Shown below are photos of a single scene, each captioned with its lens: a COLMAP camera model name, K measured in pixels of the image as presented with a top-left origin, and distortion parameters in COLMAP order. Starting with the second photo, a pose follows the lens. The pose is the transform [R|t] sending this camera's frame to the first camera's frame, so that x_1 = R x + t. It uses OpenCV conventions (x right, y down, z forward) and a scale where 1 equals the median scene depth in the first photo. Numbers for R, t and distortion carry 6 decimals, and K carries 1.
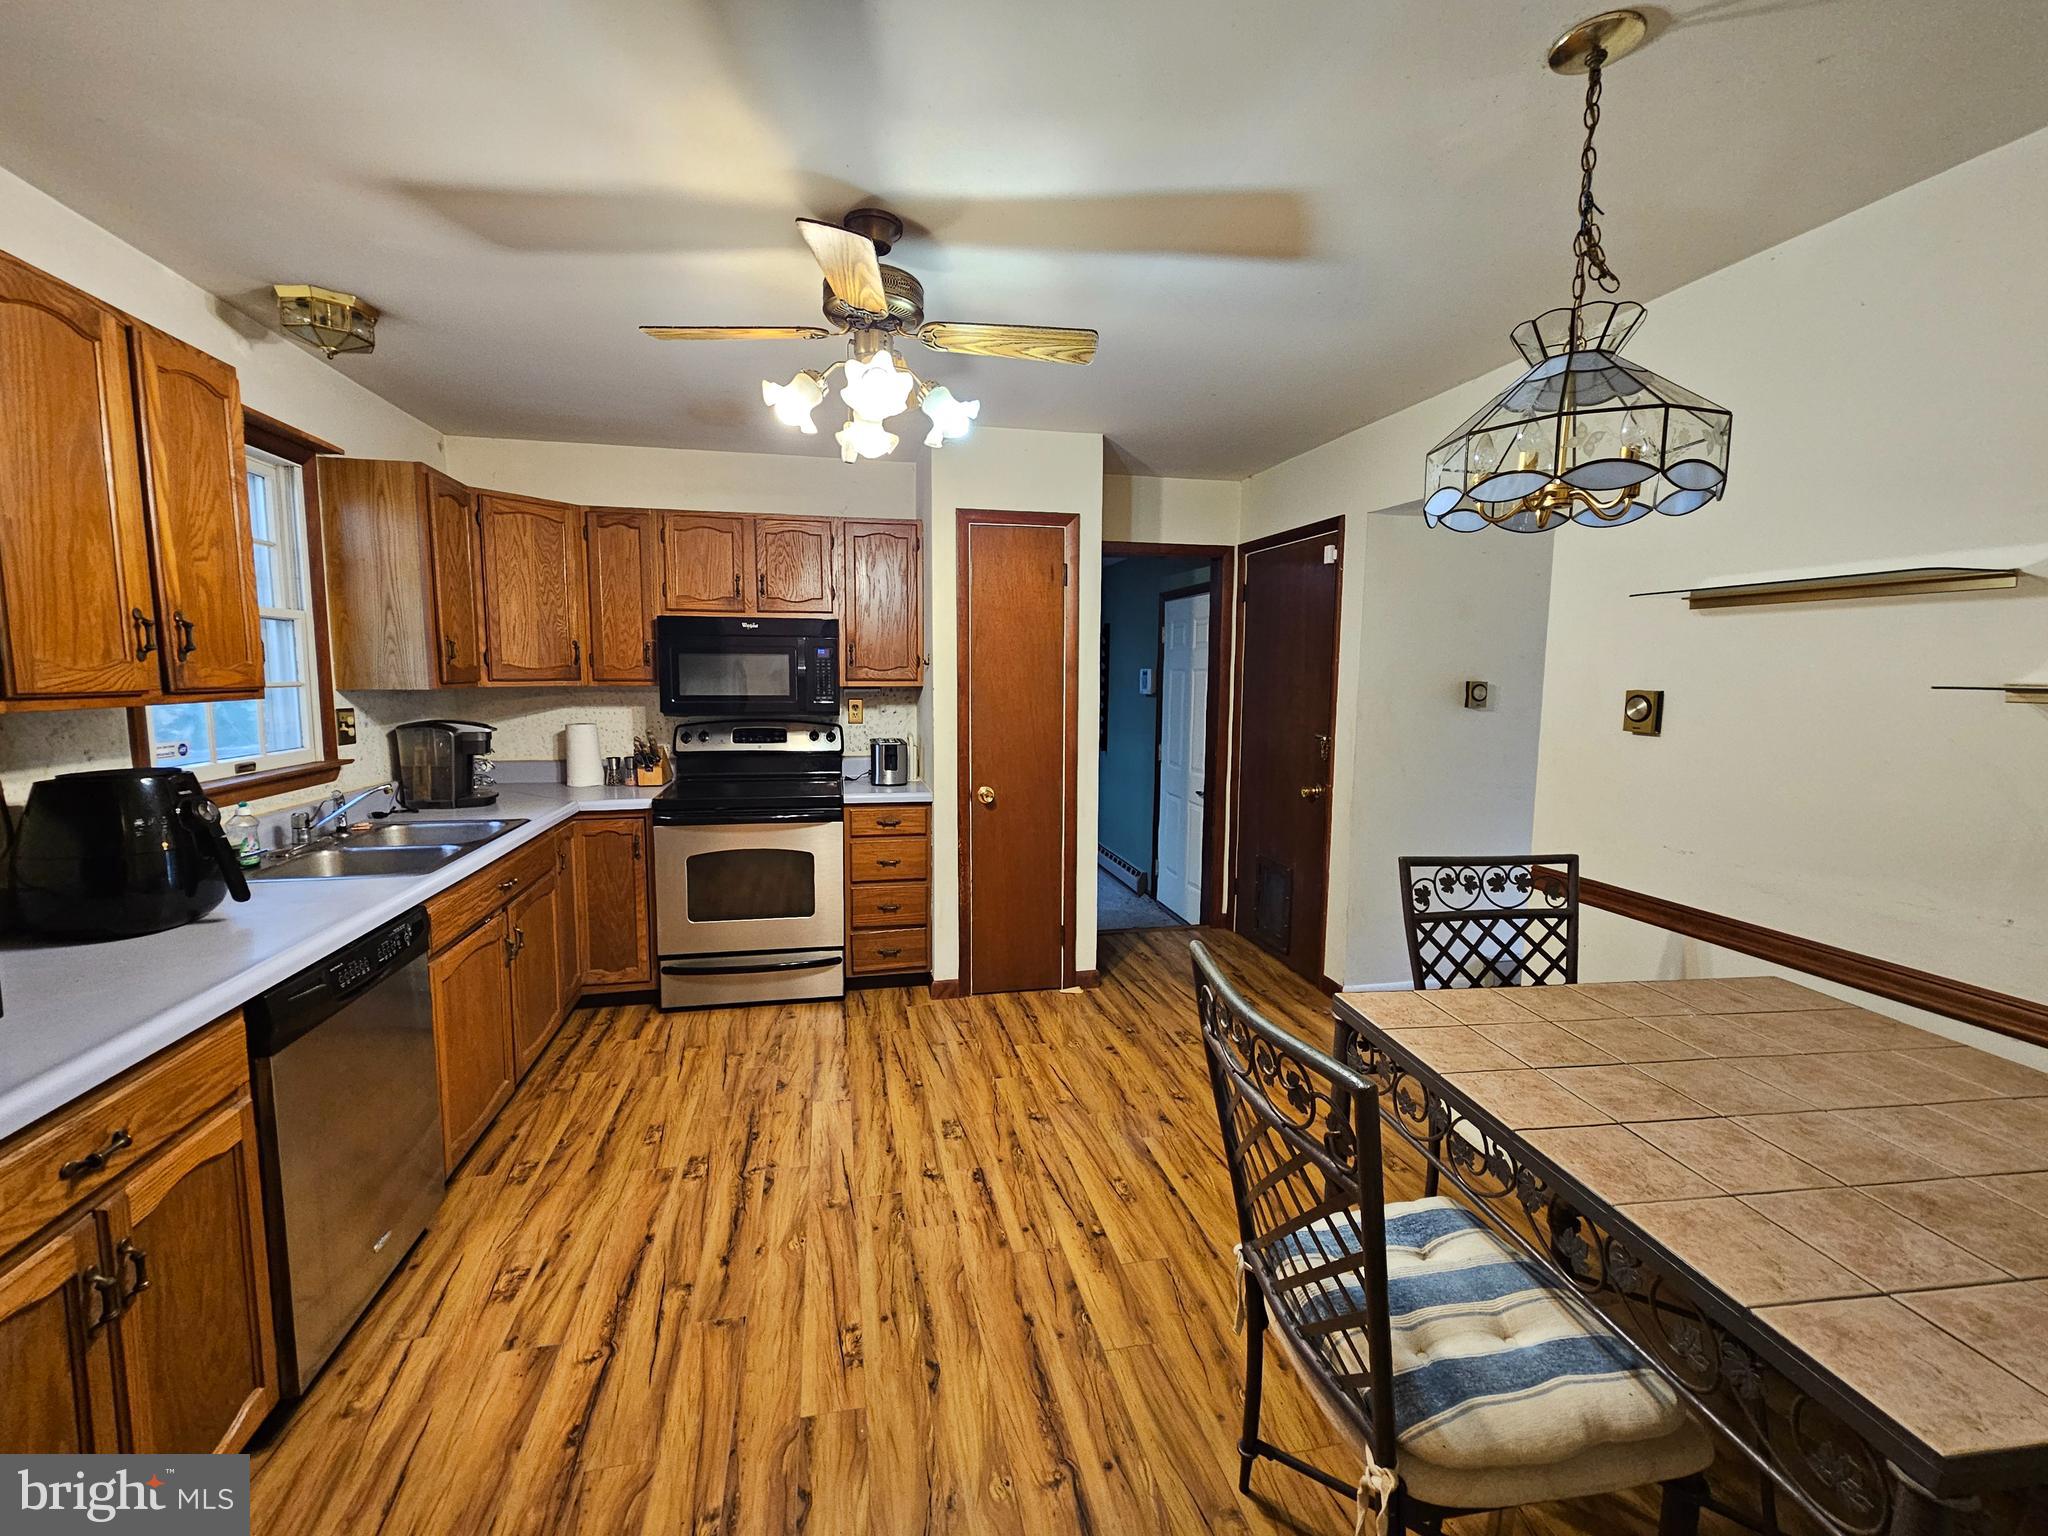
lens RADIAL K [[841.4, 0, 1008.1], [0, 841.4, 764.8], [0, 0, 1]] dist [0.000611, 0.000005]
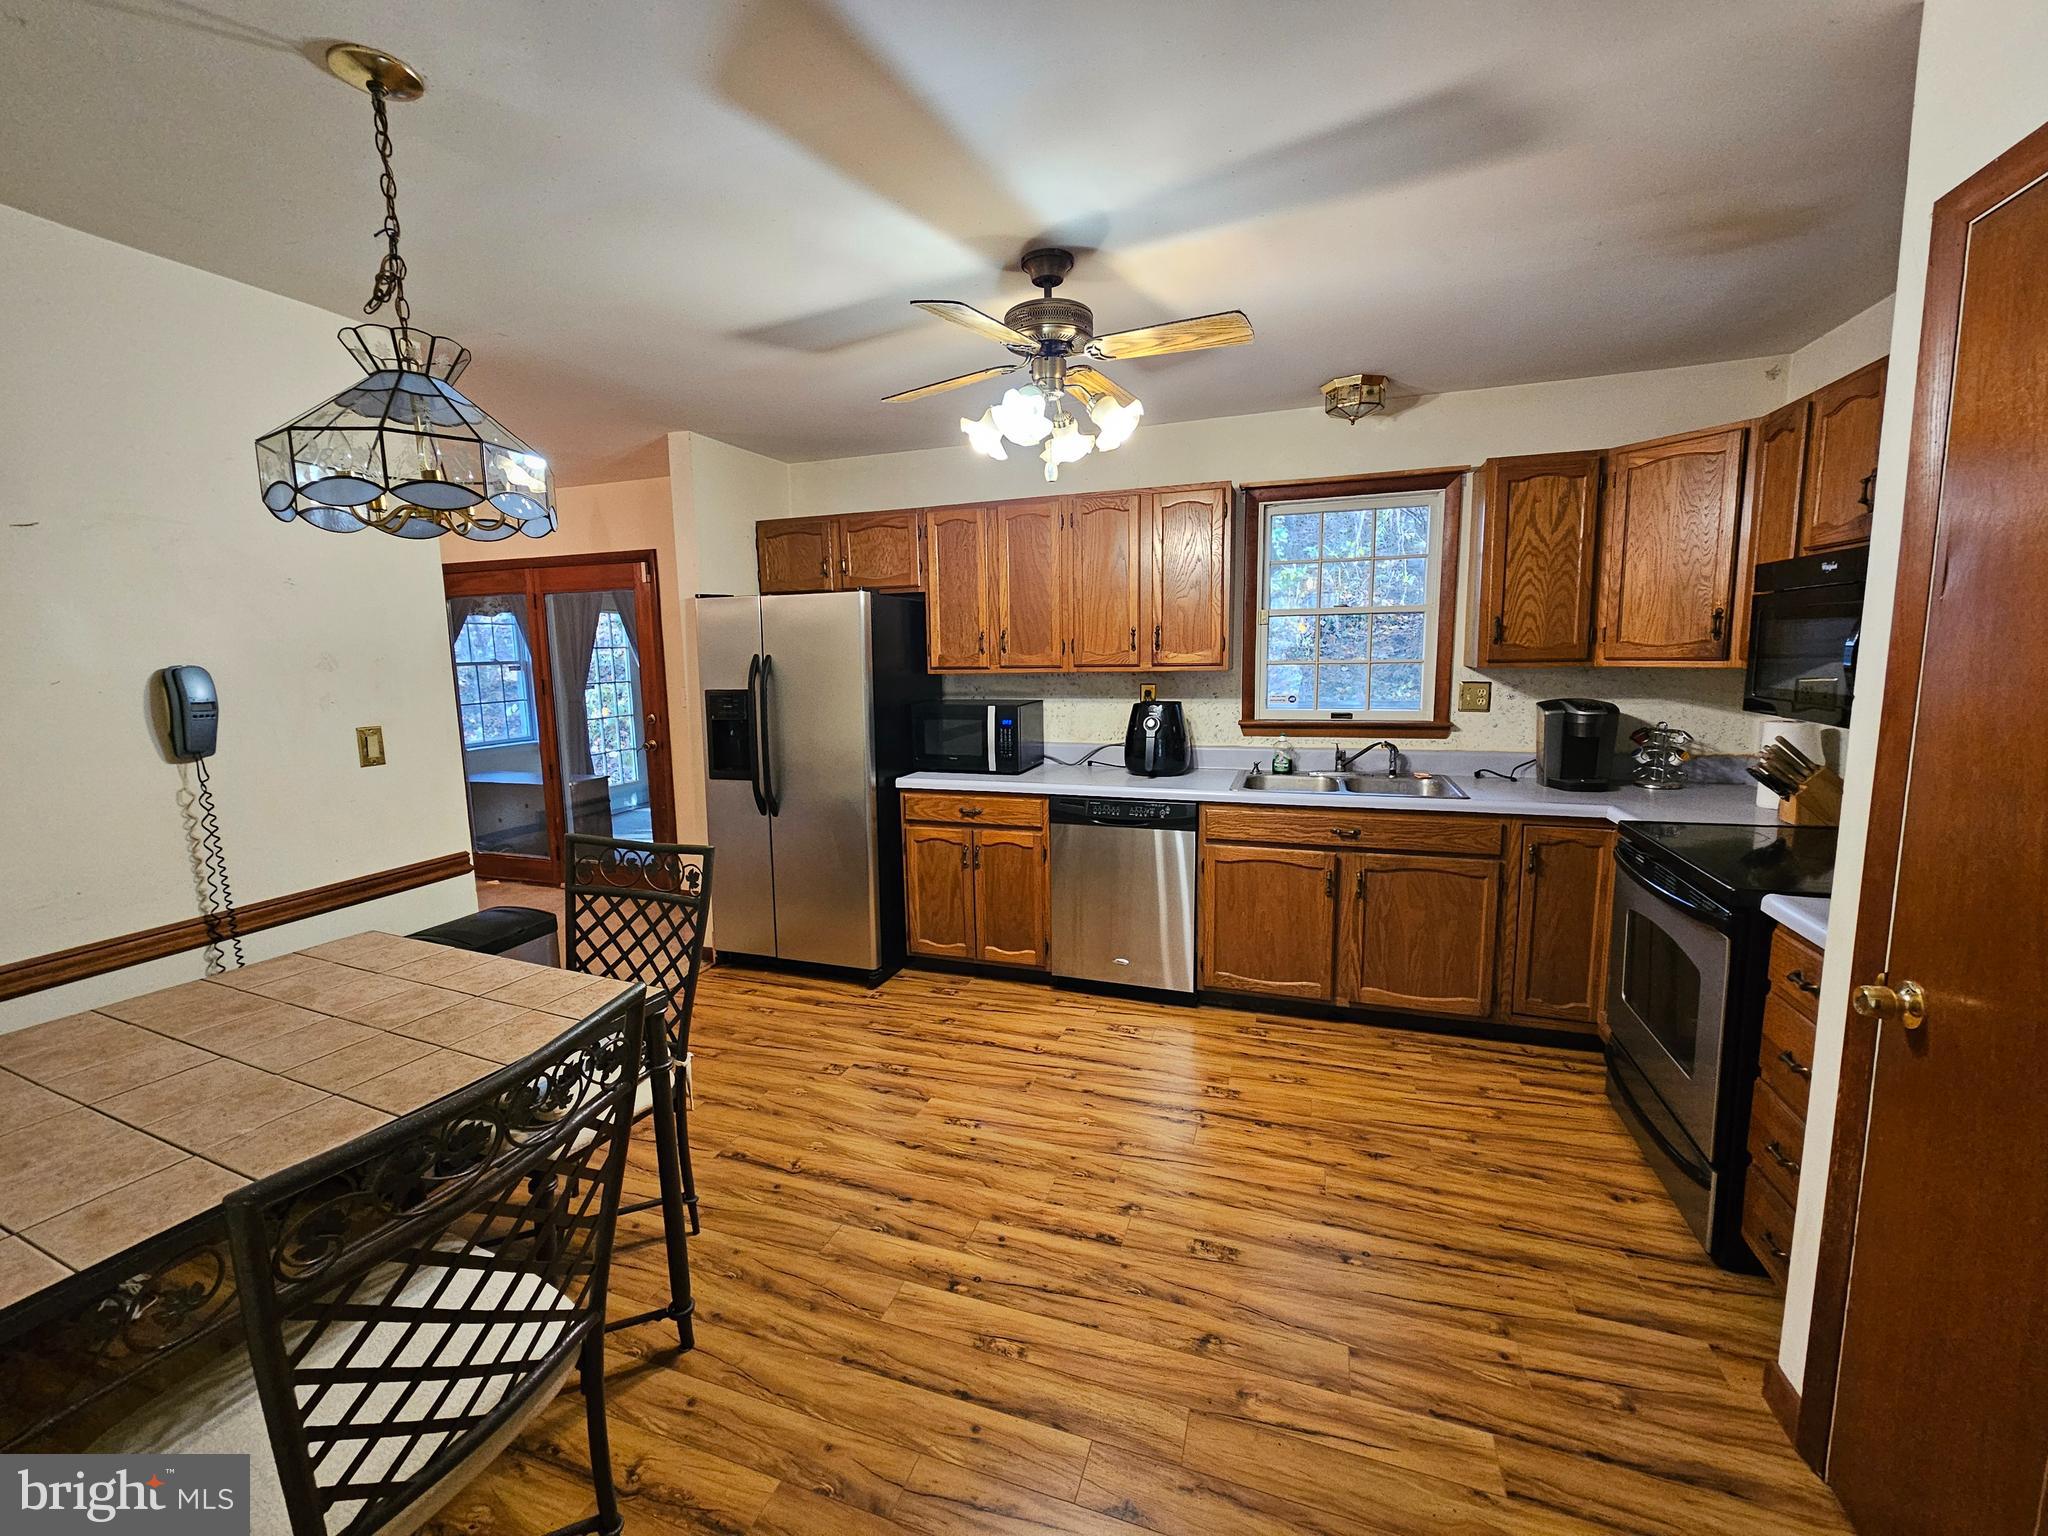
lens RADIAL K [[841.4, 0, 1009.5], [0, 841.4, 761.7], [0, 0, 1]] dist [0.000611, 0.000005]
pose [[-0.526702, 0.116972, -0.841964, 0.887217], [-0.079673, 0.979334, 0.185898, -0.191491], [0.846308, 0.164995, -0.506497, 1.629422]]
